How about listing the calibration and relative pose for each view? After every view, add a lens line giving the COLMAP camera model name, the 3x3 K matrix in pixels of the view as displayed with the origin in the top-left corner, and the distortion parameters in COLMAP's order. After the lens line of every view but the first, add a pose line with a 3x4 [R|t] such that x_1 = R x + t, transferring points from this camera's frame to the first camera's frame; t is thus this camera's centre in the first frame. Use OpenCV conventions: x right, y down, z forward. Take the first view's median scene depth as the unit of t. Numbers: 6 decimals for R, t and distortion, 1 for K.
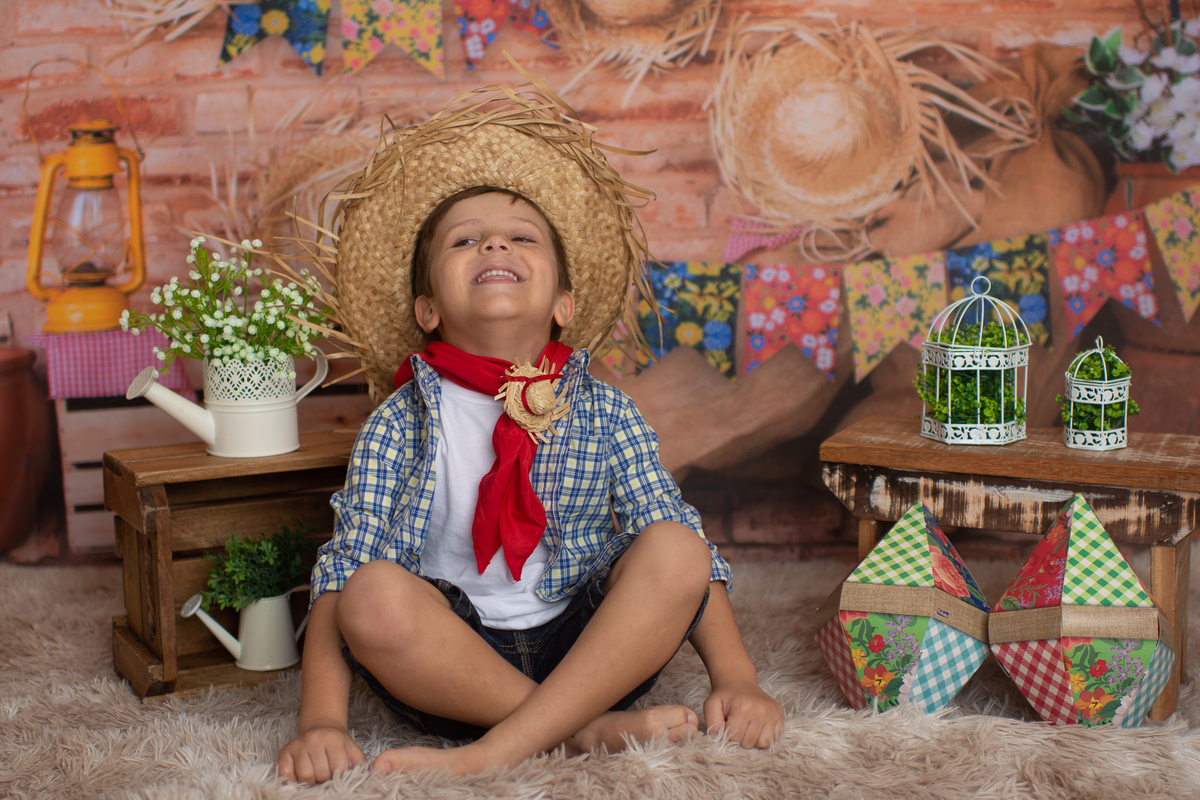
lens RADIAL K [[1844.9, 0, 603.2], [0, 1844.9, 400.4], [0, 0, 1]] dist [-0.019953, 0.056469]
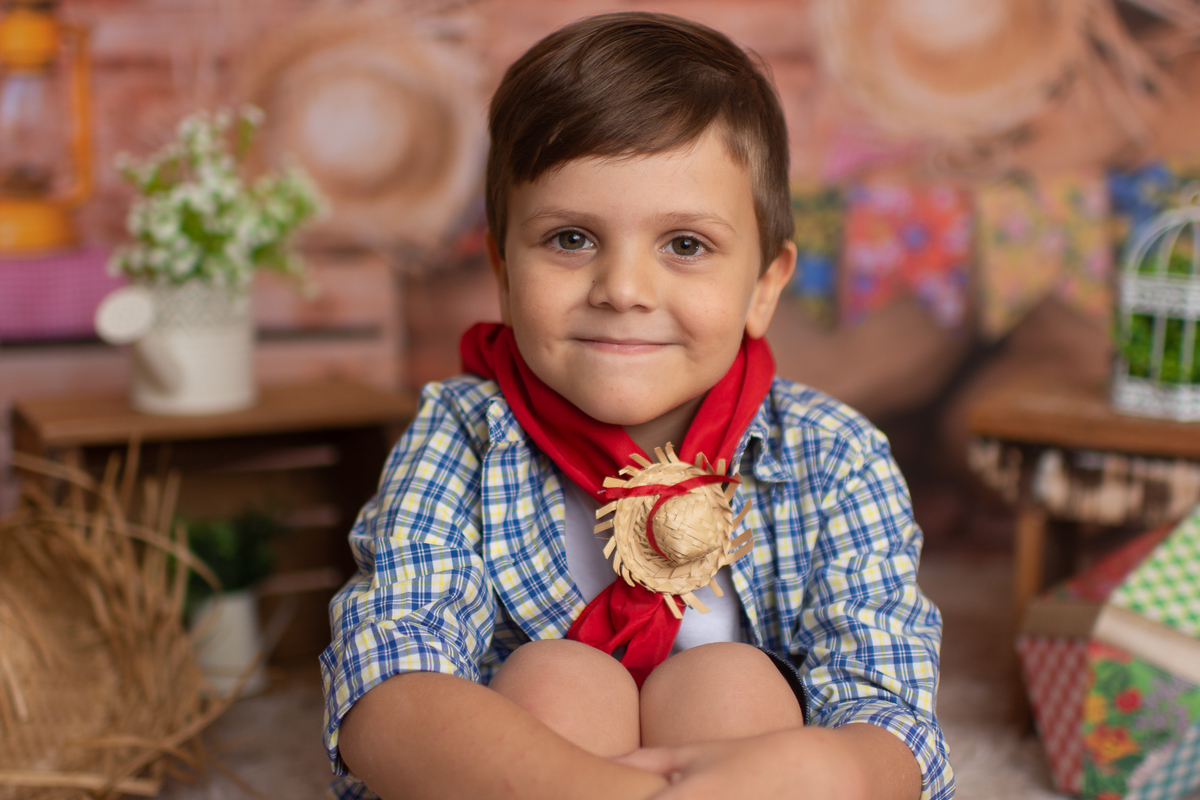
lens RADIAL K [[1844.9, 0, 603.2], [0, 1844.9, 400.4], [0, 0, 1]] dist [-0.019953, 0.056469]
pose [[0.999541, 0.021897, -0.020914, -0.010808], [-0.021672, 0.999705, 0.010920, 0.012199], [0.021147, -0.010462, 0.999722, 0.211029]]
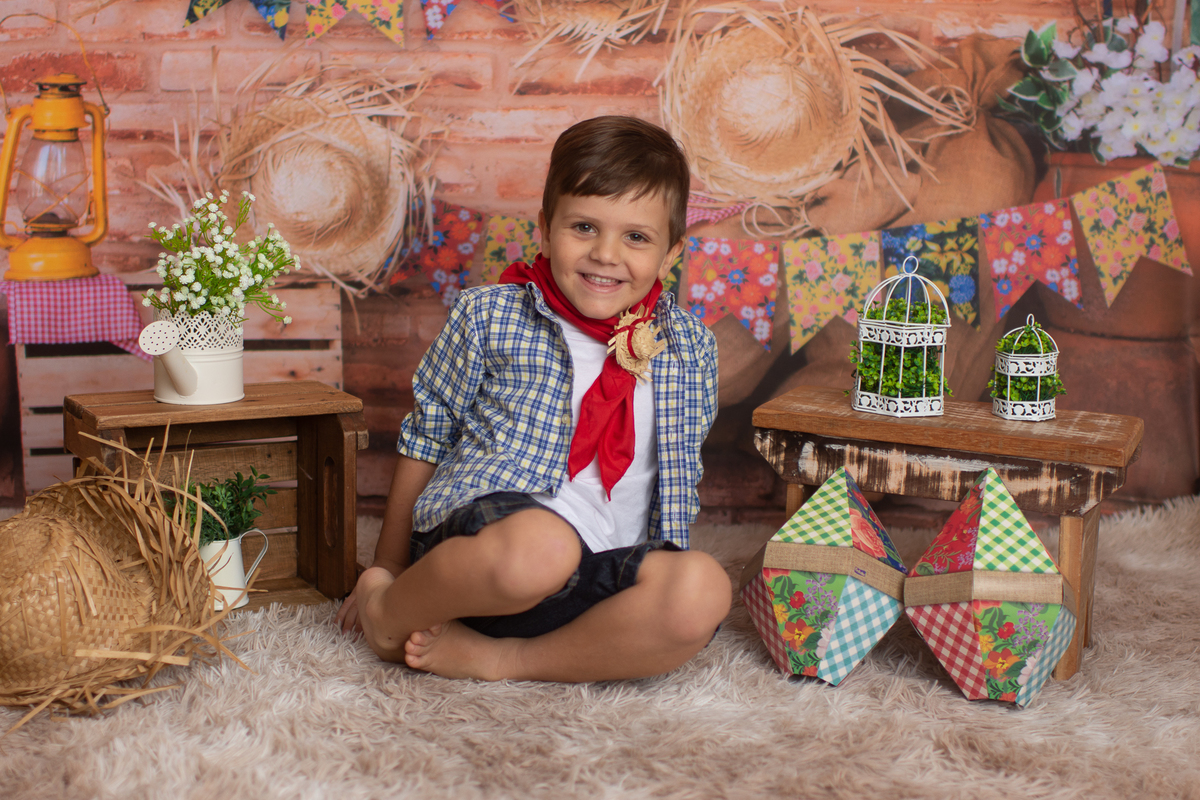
lens RADIAL K [[1844.9, 0, 603.2], [0, 1844.9, 400.4], [0, 0, 1]] dist [-0.019953, 0.056469]
pose [[0.999015, 0.032142, 0.030578, 0.000083], [-0.032631, 0.999346, 0.015612, 0.003680], [-0.030057, -0.016594, 0.999410, -0.038397]]
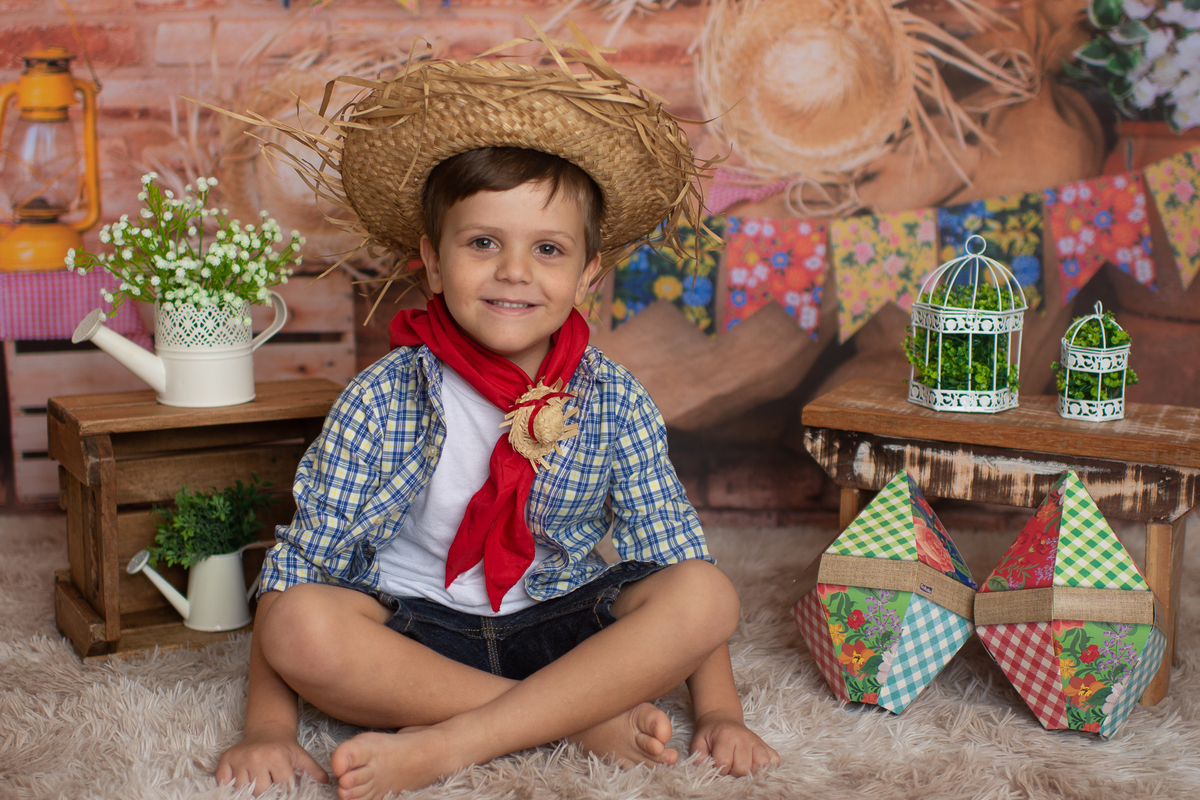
lens RADIAL K [[1844.9, 0, 603.2], [0, 1844.9, 400.4], [0, 0, 1]] dist [-0.019953, 0.056469]
pose [[0.999639, 0.023668, 0.012689, 0.002181], [-0.023987, 0.999385, 0.025594, -0.001535], [-0.012076, -0.025889, 0.999592, 0.040410]]
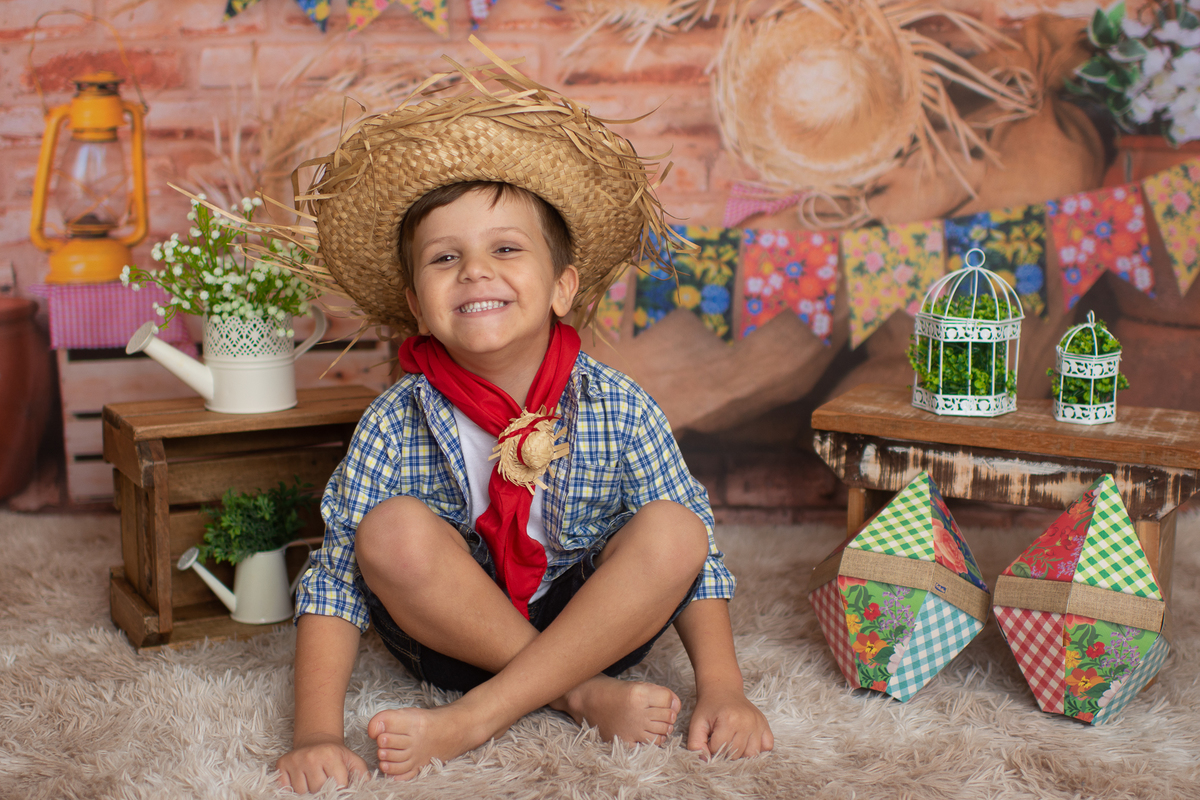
lens RADIAL K [[1844.9, 0, 603.2], [0, 1844.9, 400.4], [0, 0, 1]] dist [-0.019953, 0.056469]
pose [[0.999789, 0.020347, -0.002971, 0.005081], [-0.020259, 0.999425, 0.027174, -0.006276], [0.003522, -0.027108, 0.999626, -0.007699]]
